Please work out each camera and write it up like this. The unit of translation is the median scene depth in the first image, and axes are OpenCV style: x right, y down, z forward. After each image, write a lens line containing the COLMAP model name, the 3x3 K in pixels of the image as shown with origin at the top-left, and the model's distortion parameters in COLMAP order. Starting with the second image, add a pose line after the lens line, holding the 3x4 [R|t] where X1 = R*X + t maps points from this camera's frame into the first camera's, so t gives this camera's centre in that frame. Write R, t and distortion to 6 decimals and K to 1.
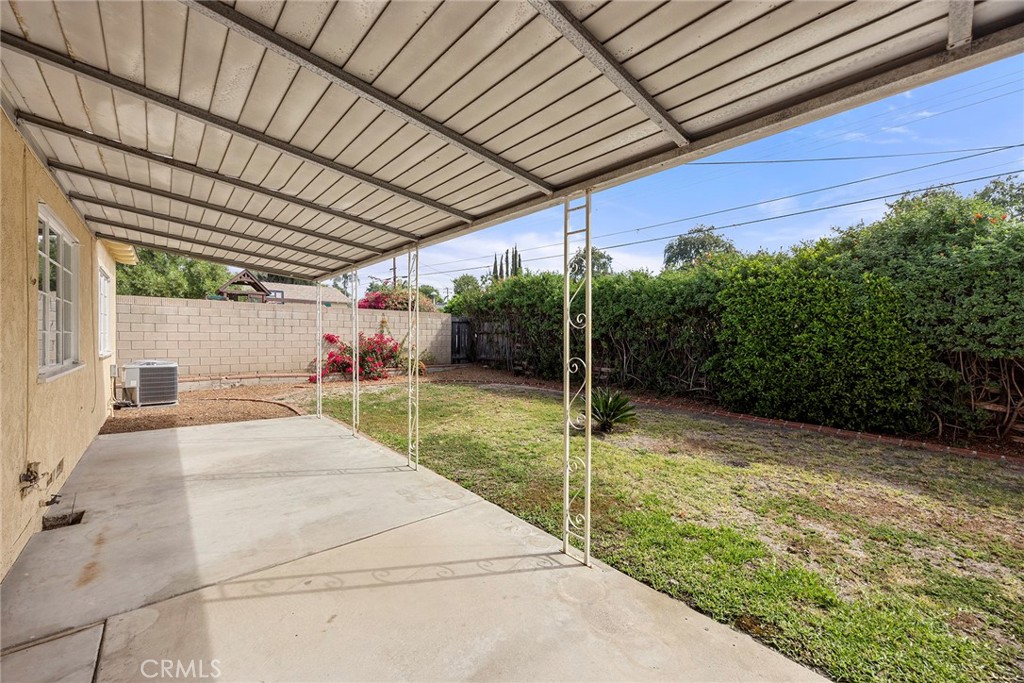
lens RADIAL K [[391.4, 0, 512.0], [0, 391.4, 337.2], [0, 0, 1]] dist [0.000511, 0.000149]
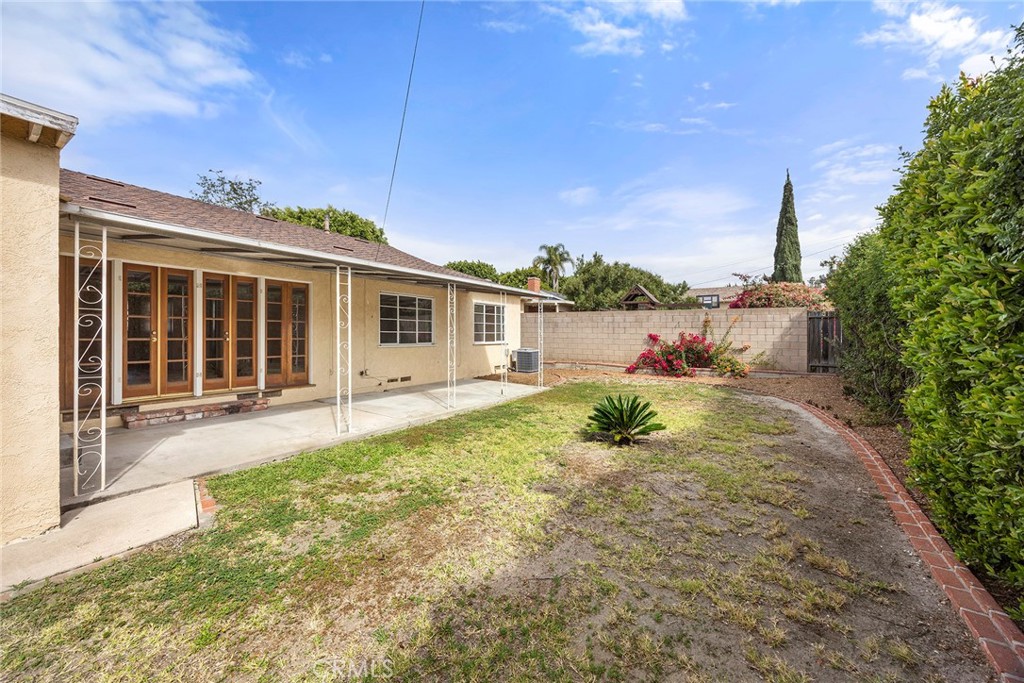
lens RADIAL K [[391.4, 0, 514.0], [0, 391.4, 336.4], [0, 0, 1]] dist [0.000511, 0.000149]
pose [[0.269044, 0.002847, -0.963124, 0.617067], [-0.007805, 0.999969, 0.000775, 0.002216], [0.963096, 0.007308, 0.269057, 0.326134]]
